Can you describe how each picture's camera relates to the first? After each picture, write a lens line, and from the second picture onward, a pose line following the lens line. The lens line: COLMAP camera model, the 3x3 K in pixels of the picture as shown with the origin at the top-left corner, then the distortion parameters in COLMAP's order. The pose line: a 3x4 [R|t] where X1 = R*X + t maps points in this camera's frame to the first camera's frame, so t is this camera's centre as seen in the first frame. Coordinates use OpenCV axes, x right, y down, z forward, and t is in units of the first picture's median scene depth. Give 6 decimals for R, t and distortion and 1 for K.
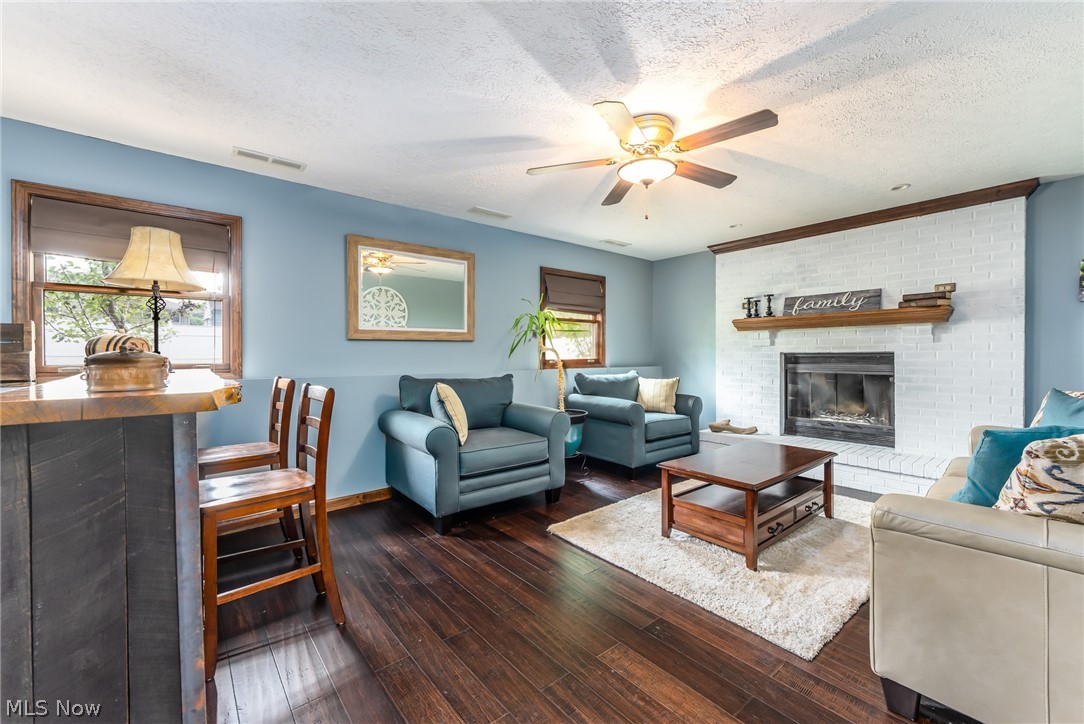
lens RADIAL K [[445.1, 0, 548.9], [0, 445.1, 356.3], [0, 0, 1]] dist [-0.000462, -0.000135]
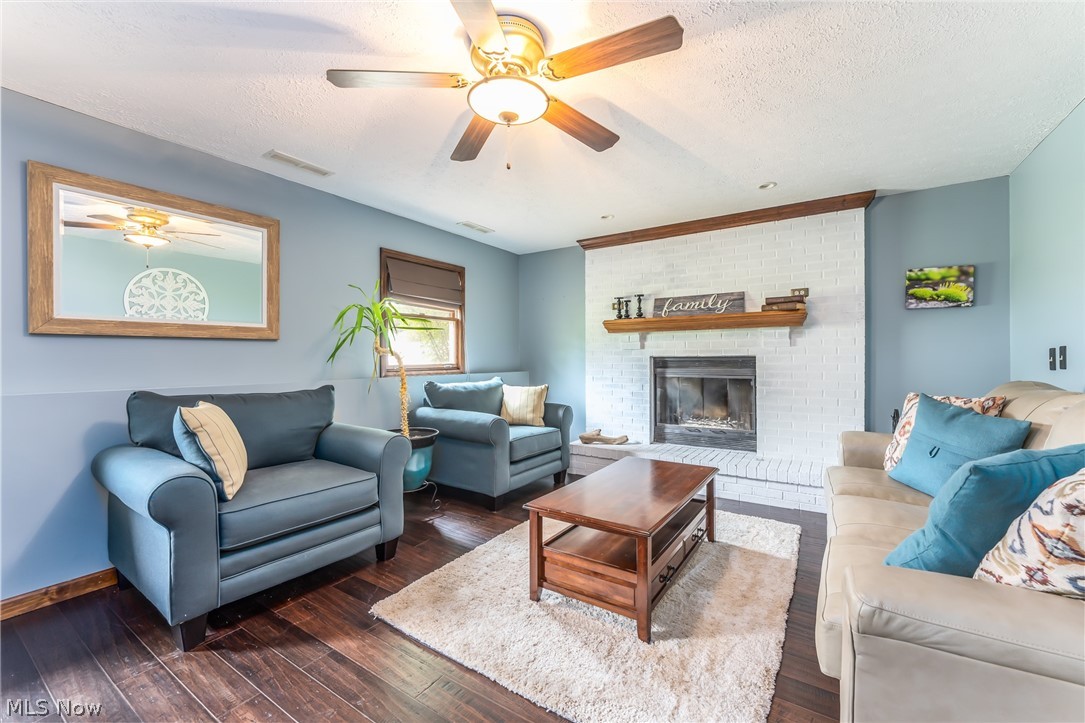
lens RADIAL K [[445.5, 0, 543.4], [0, 445.5, 358.7], [0, 0, 1]] dist [-0.000462, -0.000135]
pose [[0.960458, -0.000832, 0.278425, 0.052787], [0.001752, 0.999994, -0.003058, -0.001070], [-0.278421, 0.003425, 0.960453, 0.214326]]
